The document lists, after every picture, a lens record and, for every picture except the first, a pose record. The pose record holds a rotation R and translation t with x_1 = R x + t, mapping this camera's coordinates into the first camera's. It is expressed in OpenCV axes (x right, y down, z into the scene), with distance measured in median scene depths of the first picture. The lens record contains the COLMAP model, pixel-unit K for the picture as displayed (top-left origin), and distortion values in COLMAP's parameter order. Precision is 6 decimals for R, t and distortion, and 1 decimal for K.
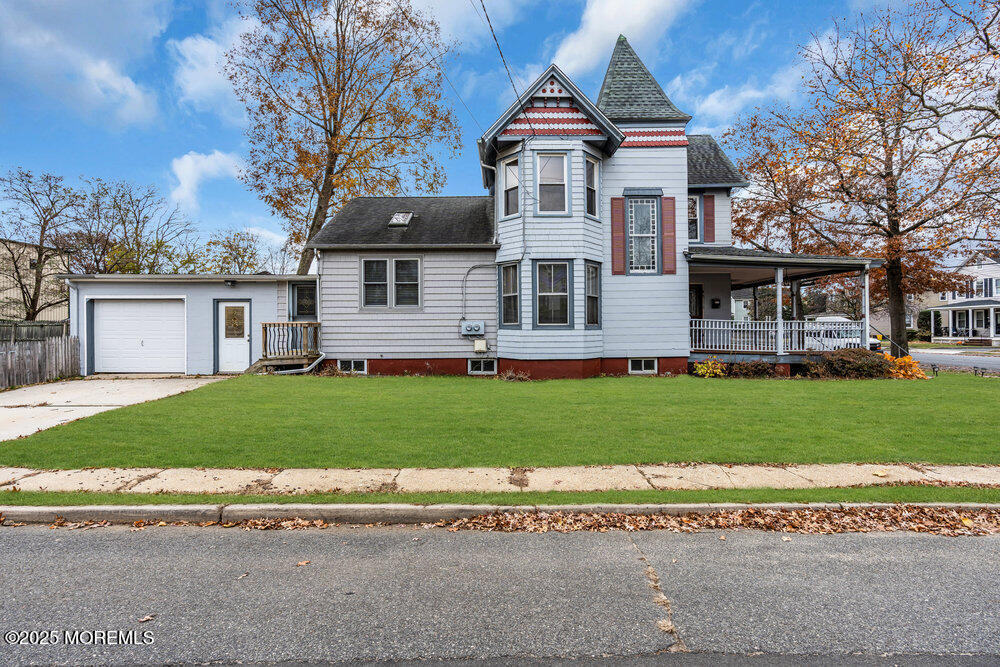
lens RADIAL K [[459.7, 0, 500.0], [0, 459.7, 333.5], [0, 0, 1]] dist [-0.001181, 0.000091]
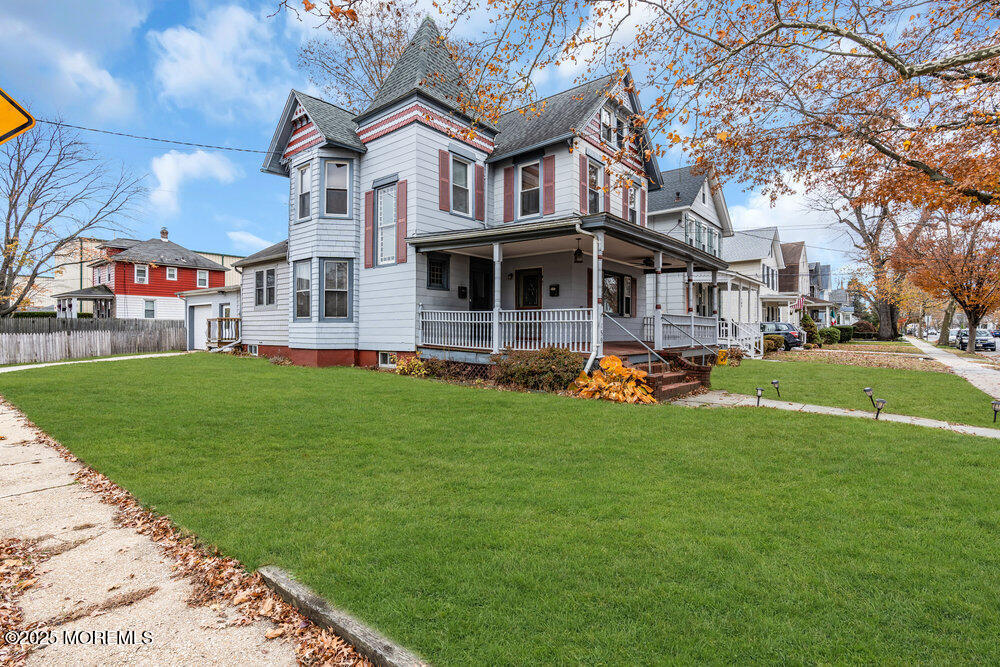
lens RADIAL K [[459.7, 0, 500.0], [0, 459.7, 333.5], [0, 0, 1]] dist [-0.001181, 0.000091]
pose [[0.777902, 0.011663, -0.628278, 1.117908], [-0.010325, 0.999930, 0.005779, 0.007304], [0.628301, 0.001992, 0.777968, 0.396262]]
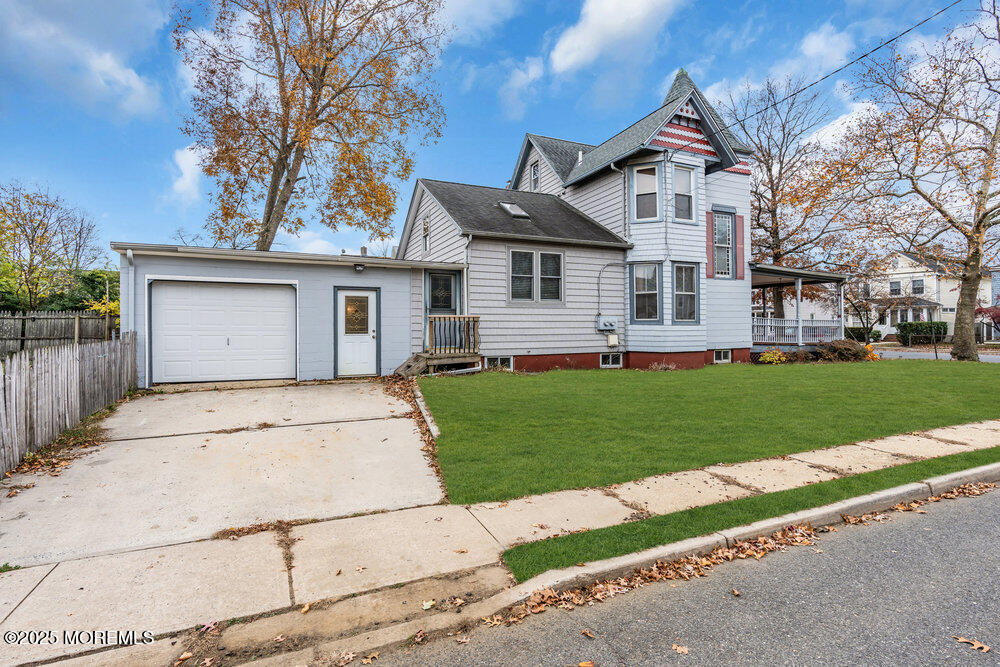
lens RADIAL K [[459.7, 0, 500.0], [0, 459.7, 333.5], [0, 0, 1]] dist [-0.001181, 0.000091]
pose [[0.918826, -0.003467, 0.394648, -0.690749], [0.001636, 0.999986, 0.004976, 0.005409], [-0.394660, -0.003927, 0.918819, 0.139866]]
